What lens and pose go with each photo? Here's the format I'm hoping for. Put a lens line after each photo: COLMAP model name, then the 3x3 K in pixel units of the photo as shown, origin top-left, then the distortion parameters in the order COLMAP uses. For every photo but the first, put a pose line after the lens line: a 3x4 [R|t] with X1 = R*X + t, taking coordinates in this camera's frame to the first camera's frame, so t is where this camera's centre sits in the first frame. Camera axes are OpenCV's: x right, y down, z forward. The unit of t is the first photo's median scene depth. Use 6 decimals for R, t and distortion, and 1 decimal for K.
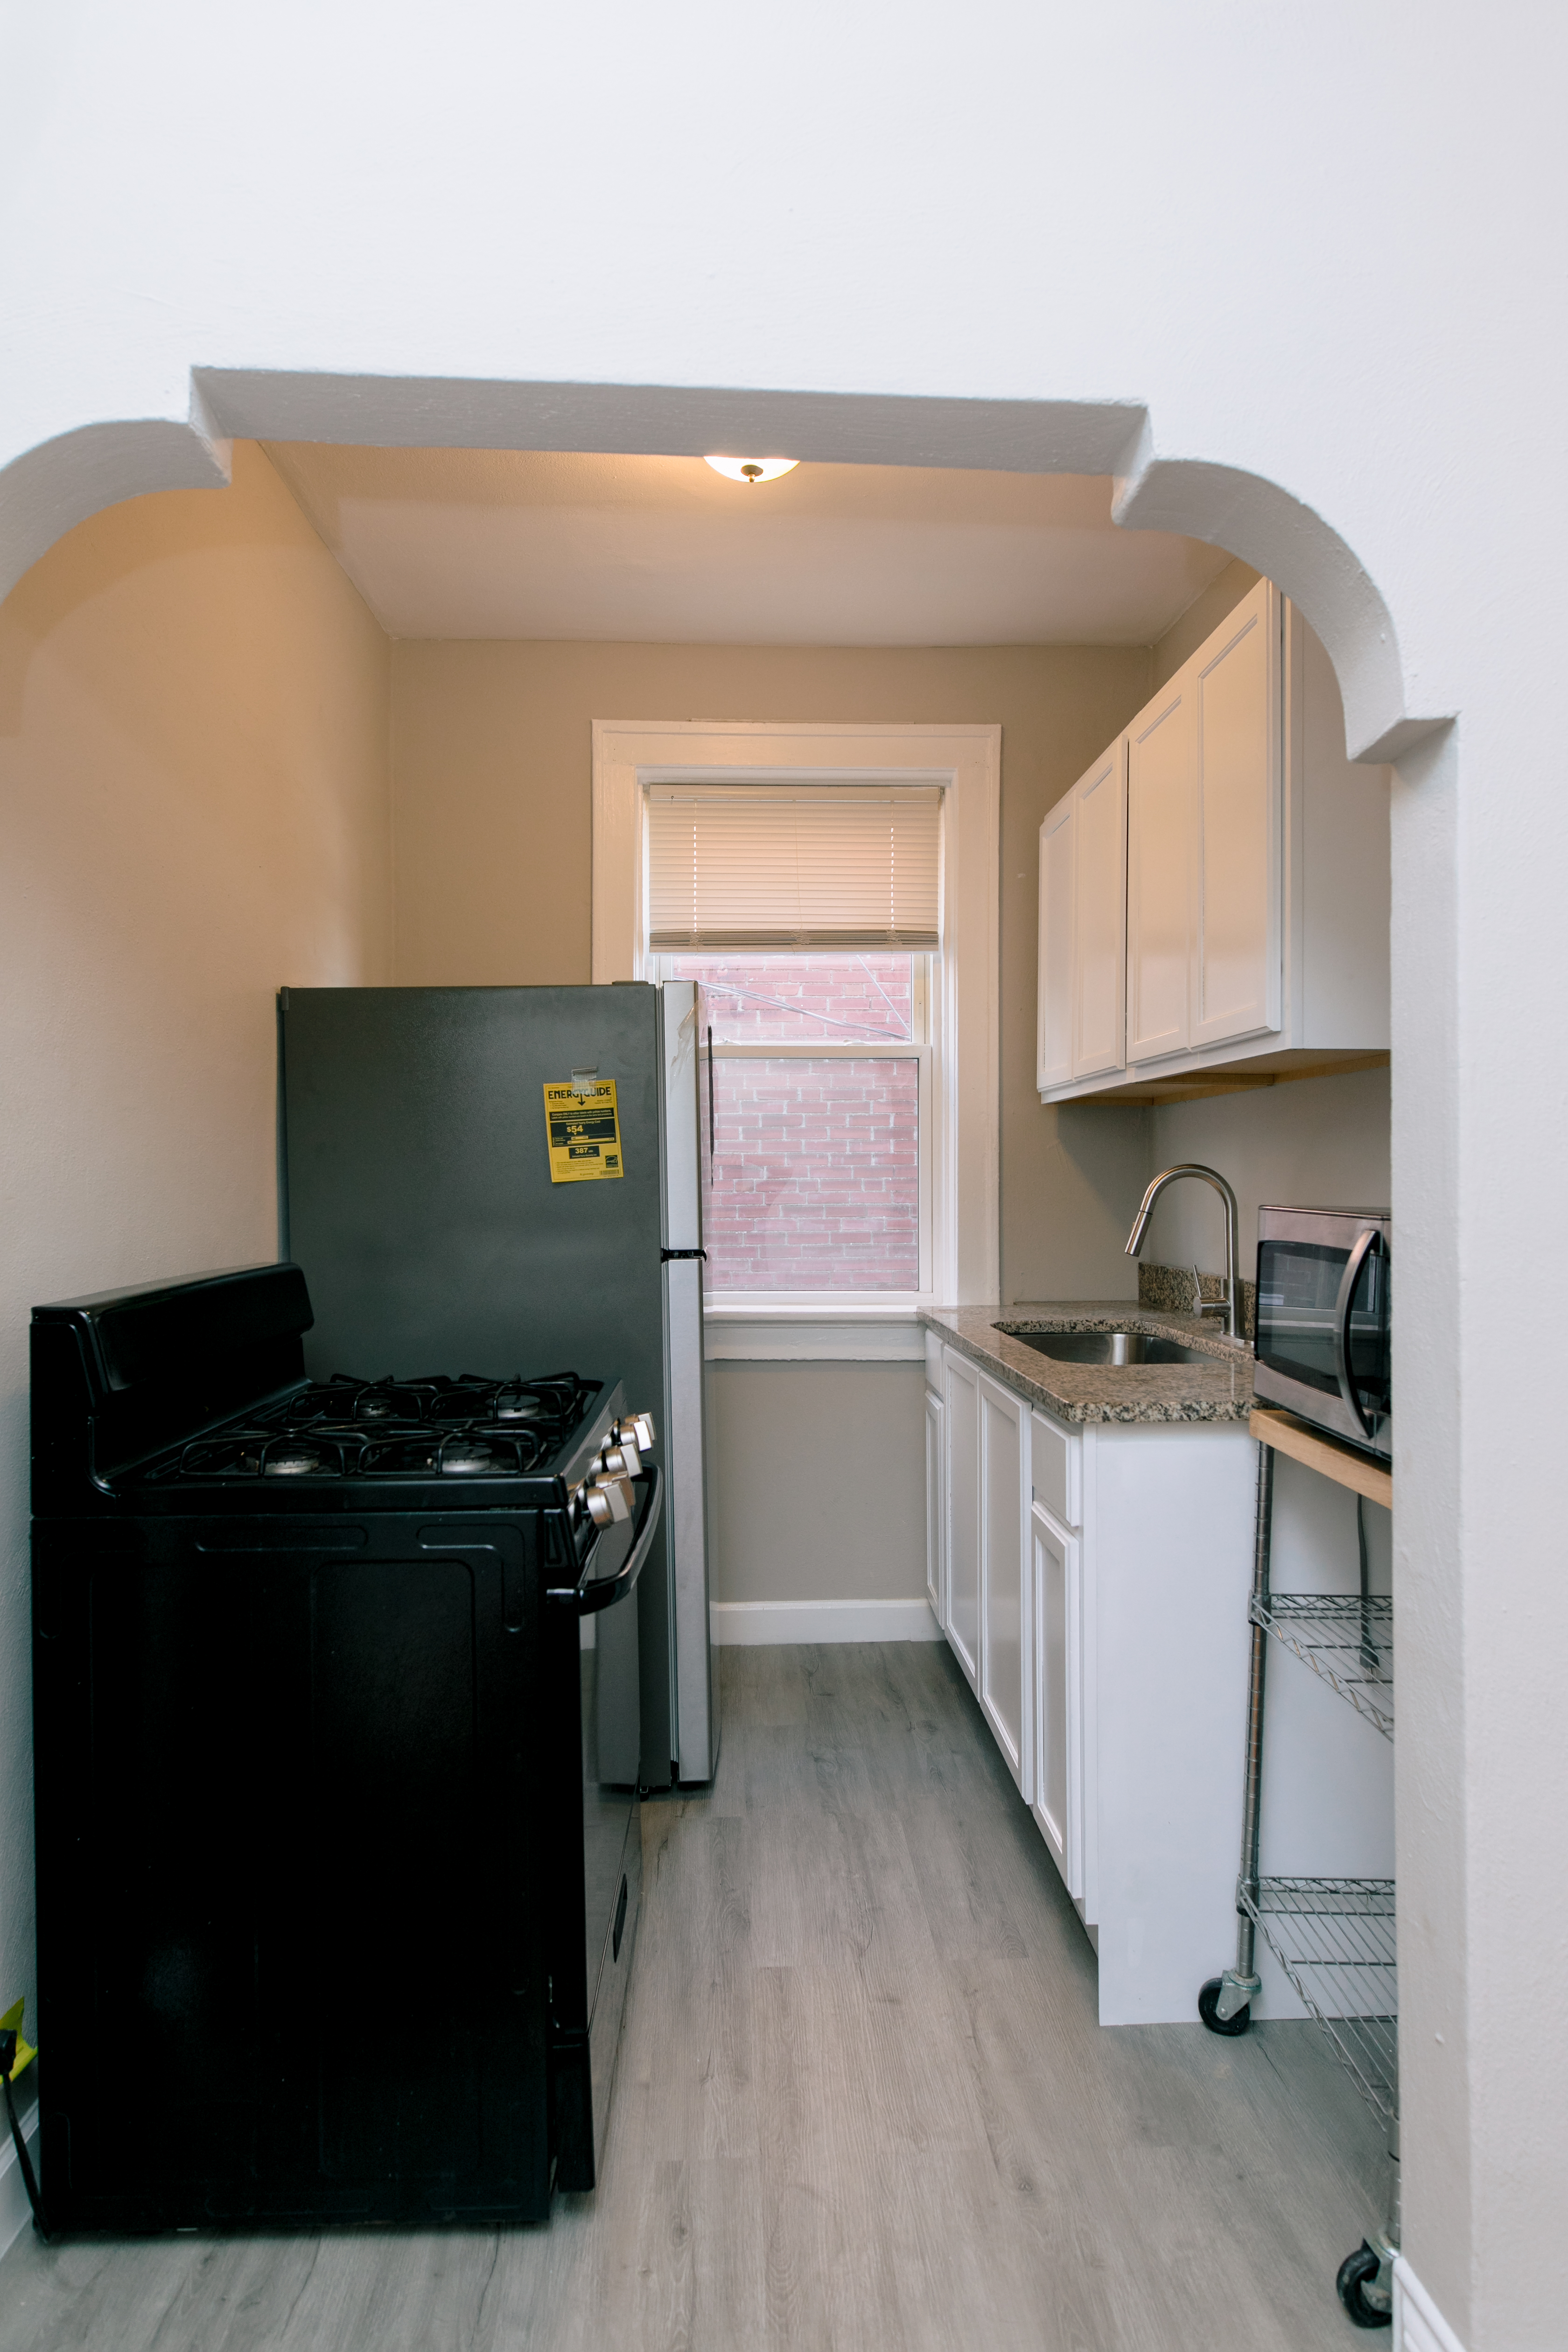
lens RADIAL K [[1352.7, 0, 780.8], [0, 1352.7, 1179.0], [0, 0, 1]] dist [0.001817, -0.001247]
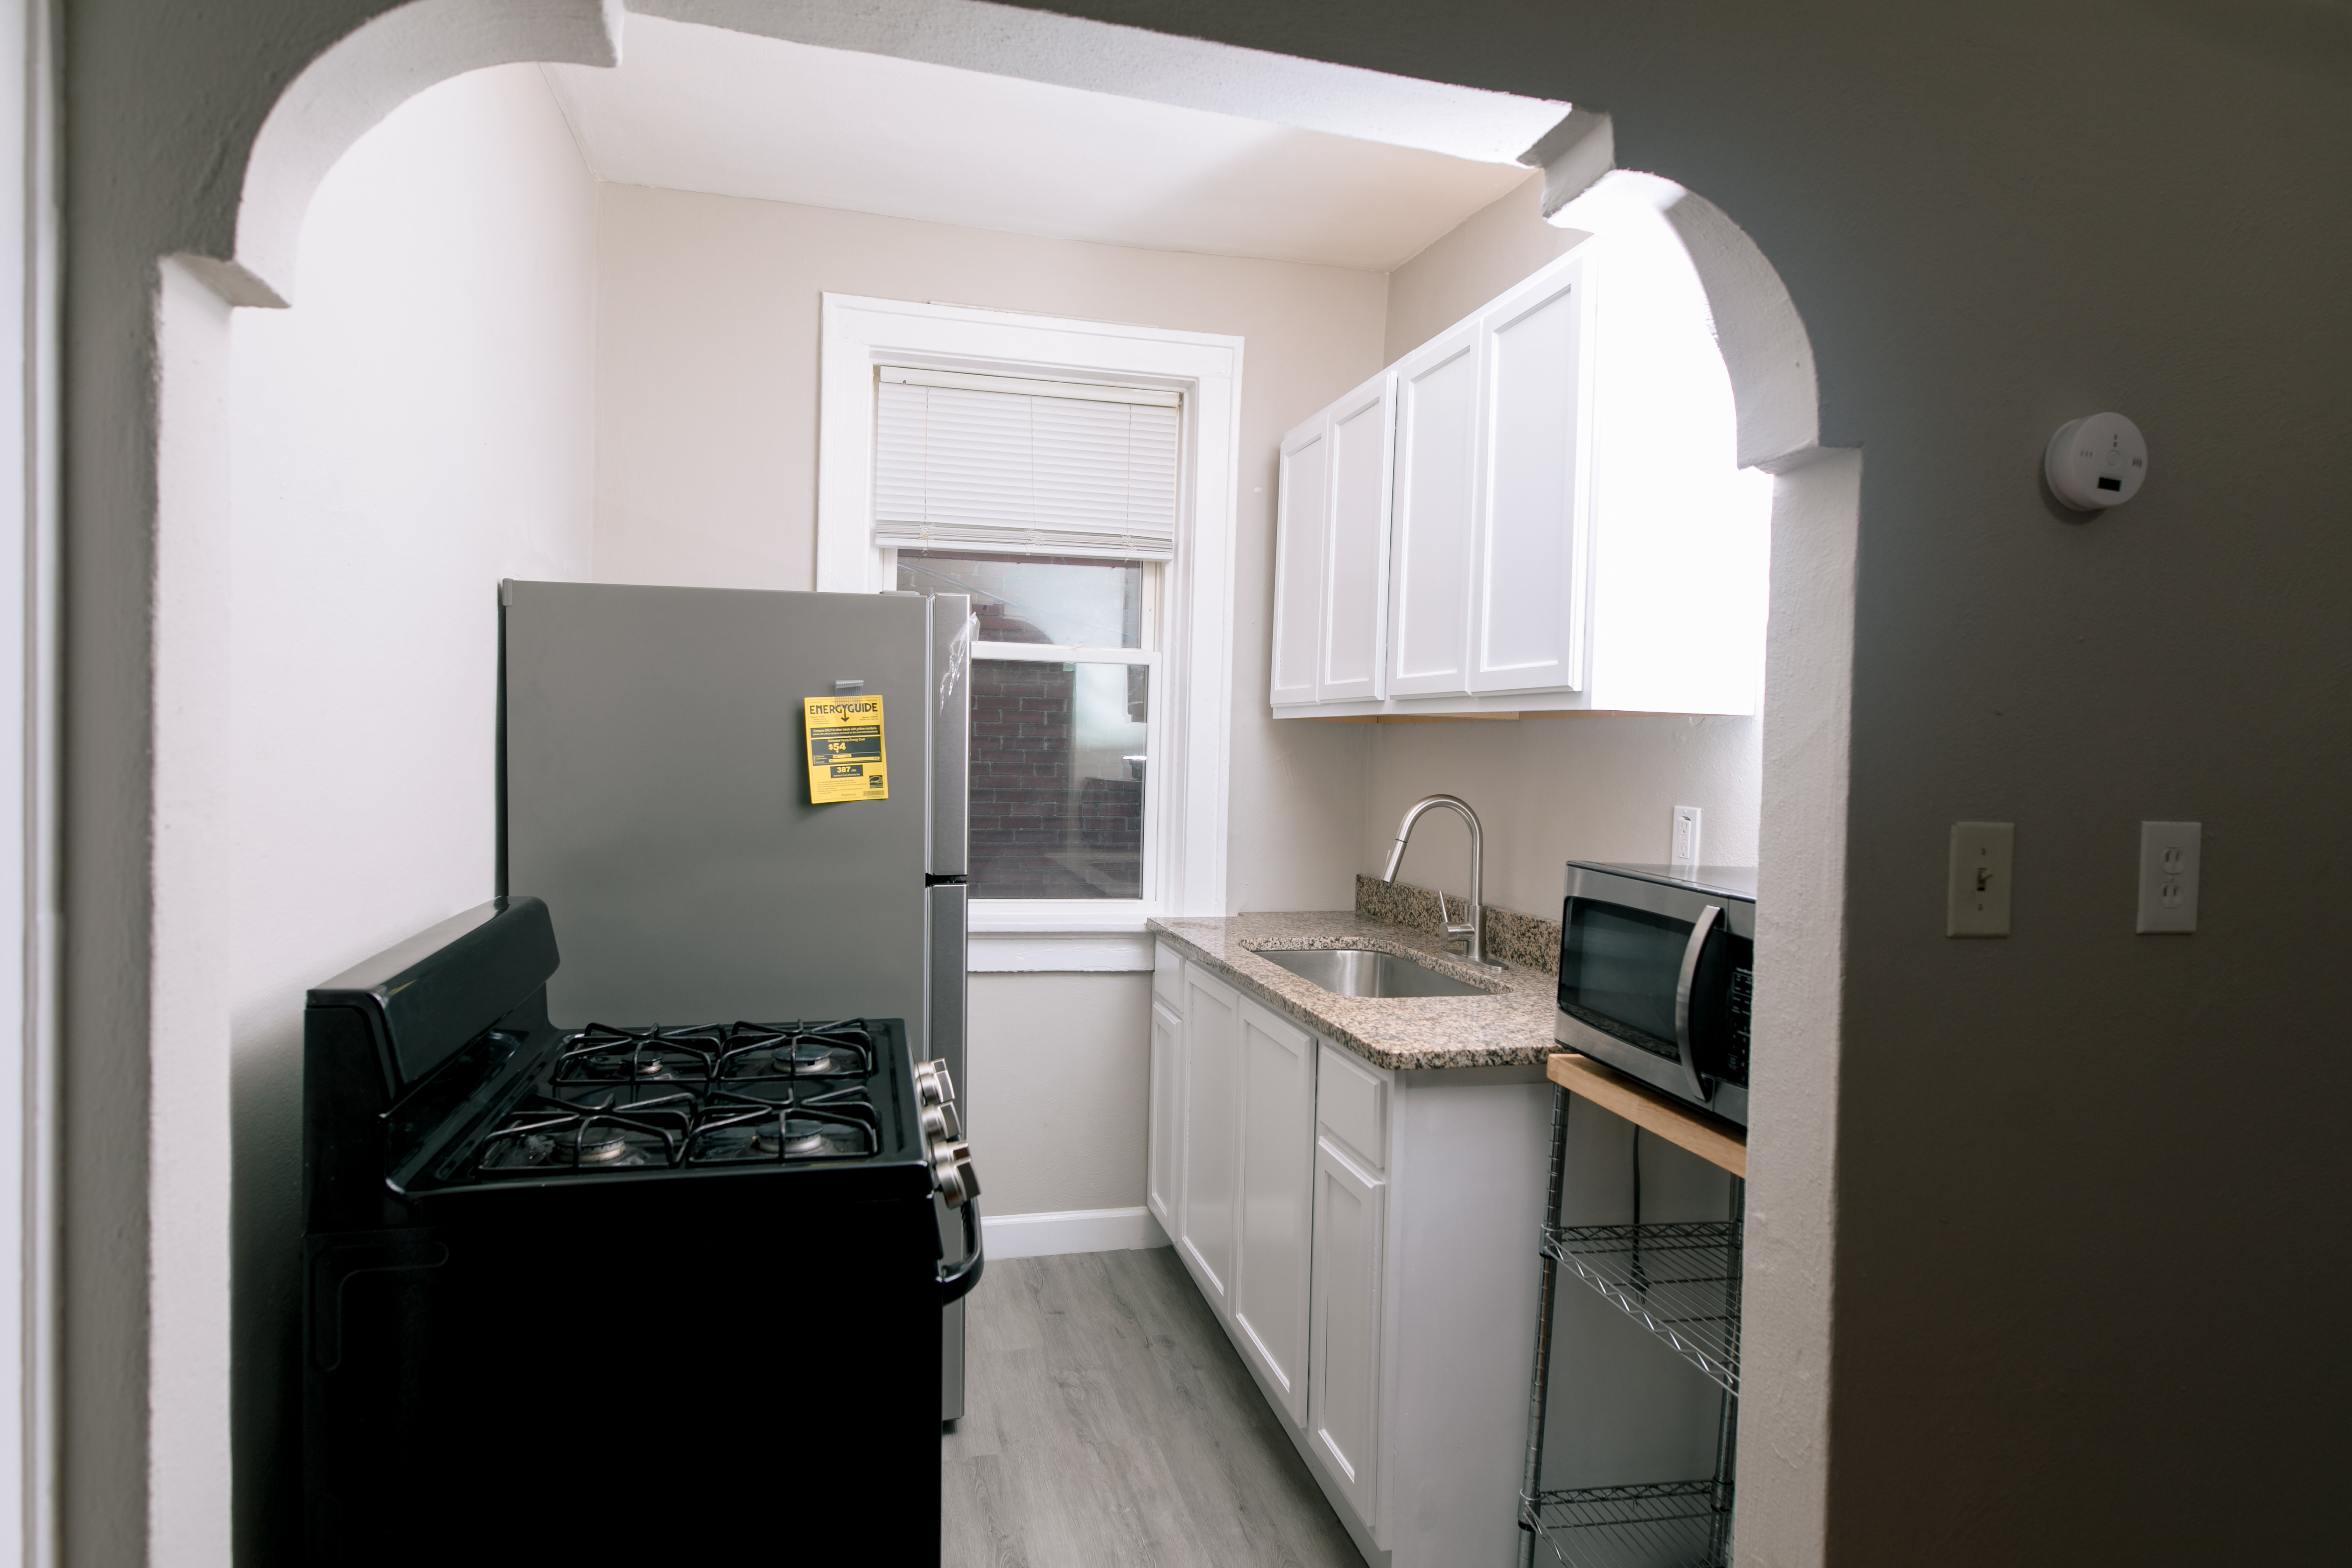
lens RADIAL K [[1352.7, 0, 1180.8], [0, 1352.7, 780.0], [0, 0, 1]] dist [0.001817, -0.001247]
pose [[0.977367, 0.022986, 0.210301, -0.115907], [-0.028965, 0.999258, 0.025392, -0.044414], [-0.209561, -0.030909, 0.977307, 0.030568]]
